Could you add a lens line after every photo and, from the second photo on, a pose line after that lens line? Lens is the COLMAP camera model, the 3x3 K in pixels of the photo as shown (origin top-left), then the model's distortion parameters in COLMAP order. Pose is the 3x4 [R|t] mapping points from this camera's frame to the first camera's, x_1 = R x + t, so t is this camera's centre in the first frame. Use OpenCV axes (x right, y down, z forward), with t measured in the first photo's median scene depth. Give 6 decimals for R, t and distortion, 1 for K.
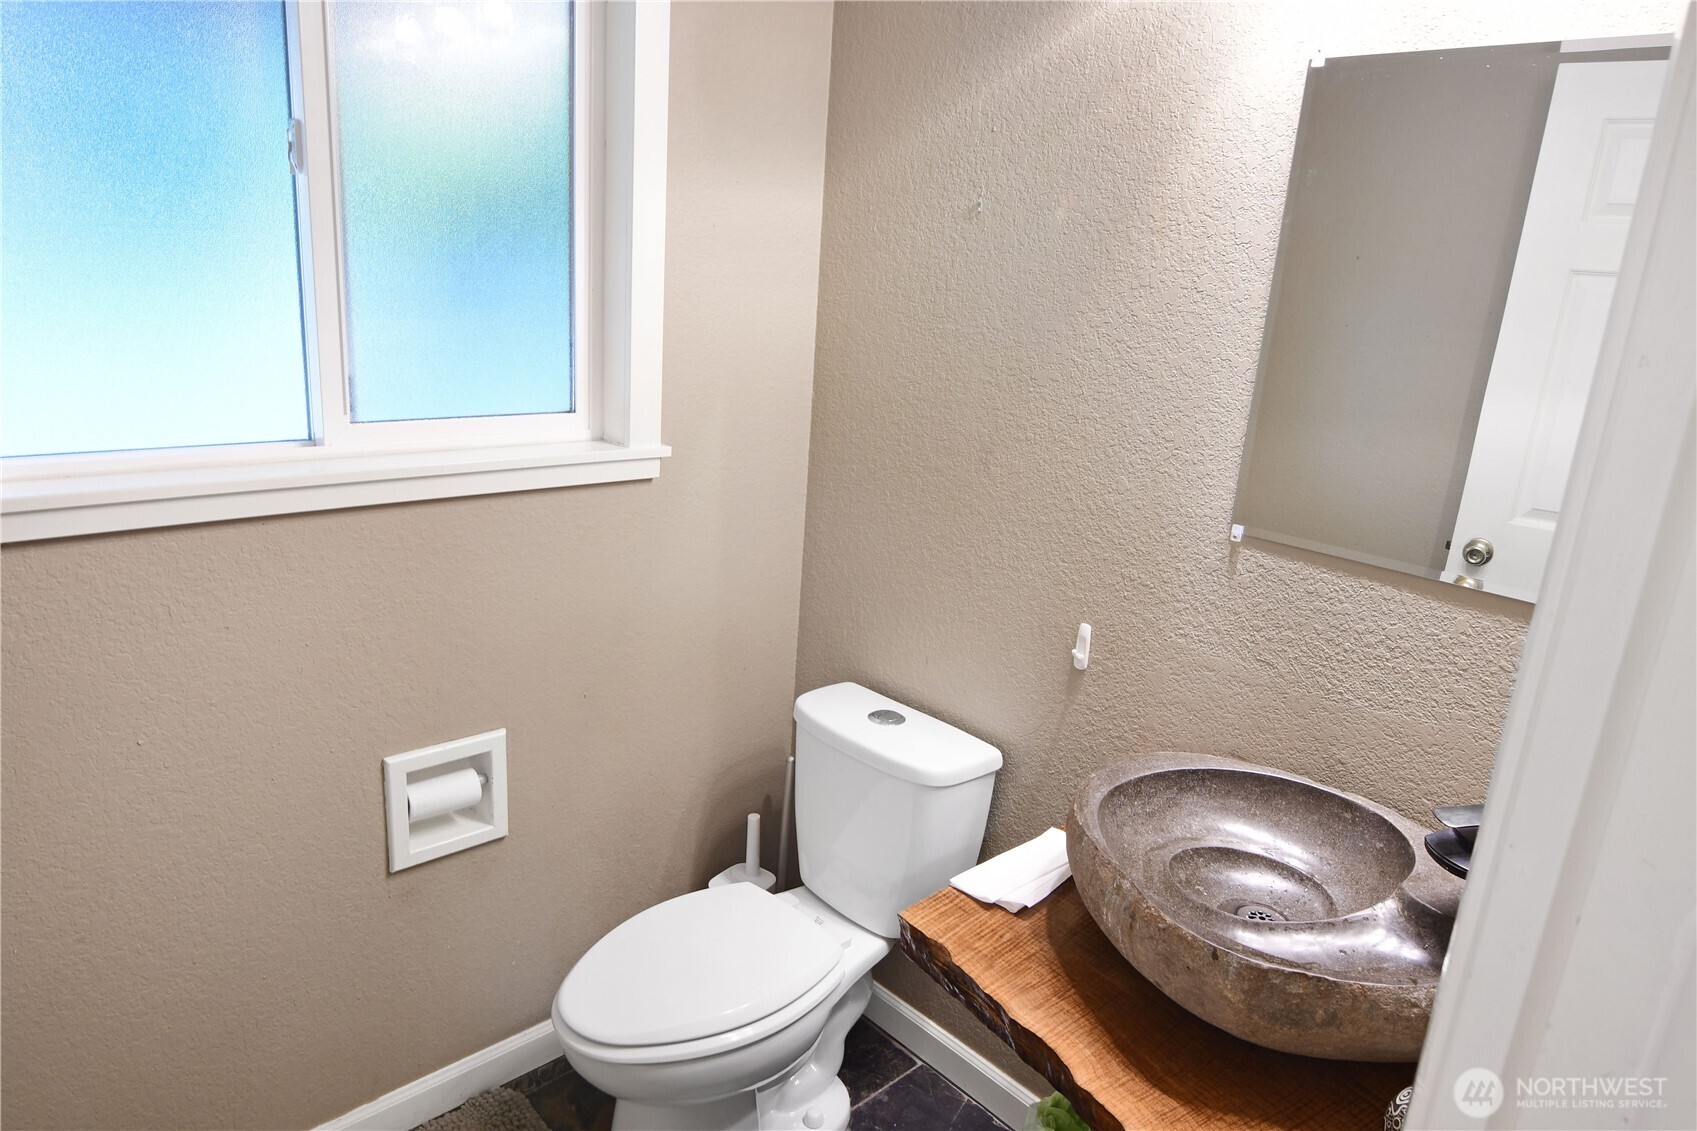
lens RADIAL K [[1068.9, 0, 848.5], [0, 1068.9, 565.5], [0, 0, 1]] dist [0.004968, -0.024784]
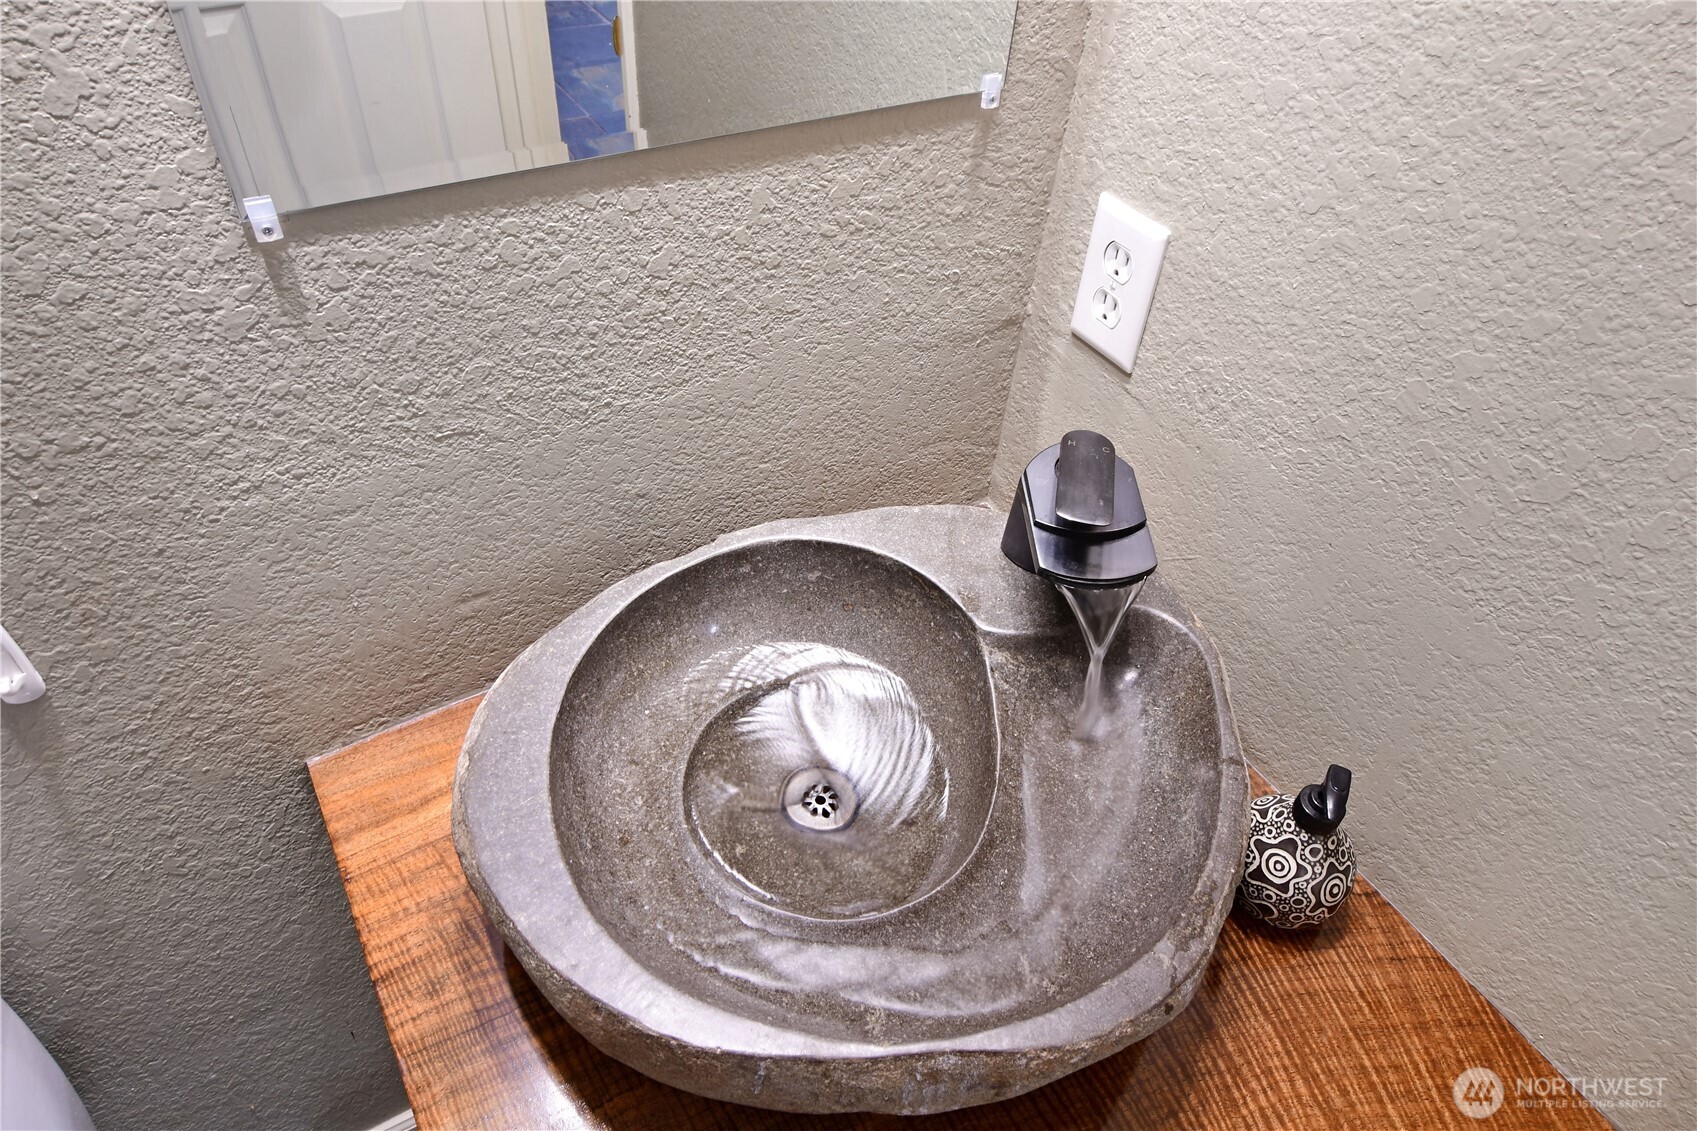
lens RADIAL K [[1068.9, 0, 848.5], [0, 1068.9, 565.5], [0, 0, 1]] dist [0.004968, -0.024784]
pose [[0.216988, -0.719062, 0.660201, 0.070256], [0.217840, 0.694929, 0.685288, -0.164176], [-0.951558, -0.004881, 0.307432, 0.702662]]
